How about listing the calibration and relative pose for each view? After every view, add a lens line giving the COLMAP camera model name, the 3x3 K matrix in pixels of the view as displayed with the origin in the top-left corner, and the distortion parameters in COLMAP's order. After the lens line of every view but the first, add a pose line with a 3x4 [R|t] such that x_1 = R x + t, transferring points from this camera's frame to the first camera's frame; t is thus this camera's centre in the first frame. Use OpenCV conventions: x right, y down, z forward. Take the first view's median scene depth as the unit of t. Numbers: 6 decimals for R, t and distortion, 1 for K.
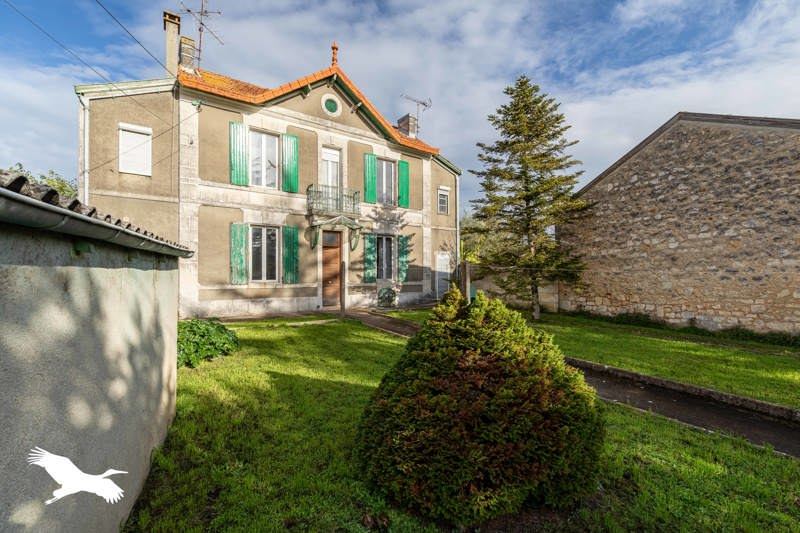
lens RADIAL K [[370.3, 0, 392.3], [0, 370.3, 269.6], [0, 0, 1]] dist [0.001237, 0.000050]
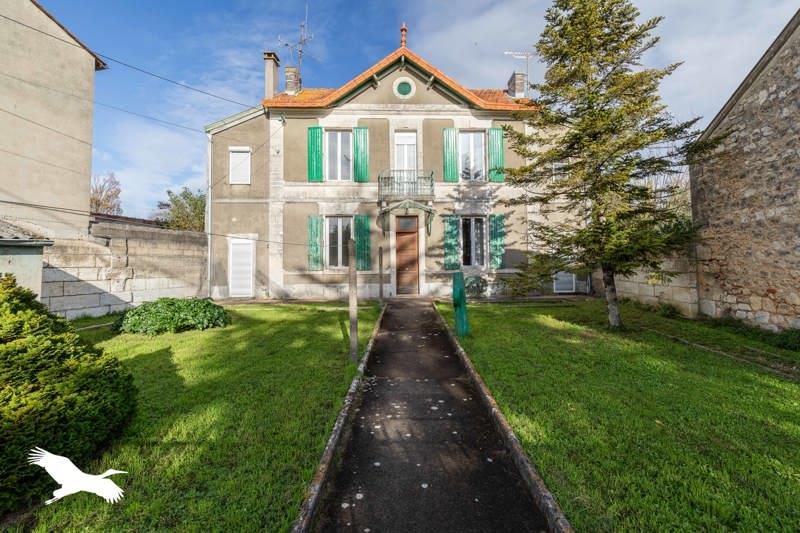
lens RADIAL K [[370.3, 0, 389.6], [0, 370.3, 247.3], [0, 0, 1]] dist [0.001237, 0.000050]
pose [[0.820589, -0.031245, -0.570664, 0.372448], [0.013201, 0.999274, -0.035730, 0.011876], [0.571367, 0.021787, 0.820406, 0.197415]]
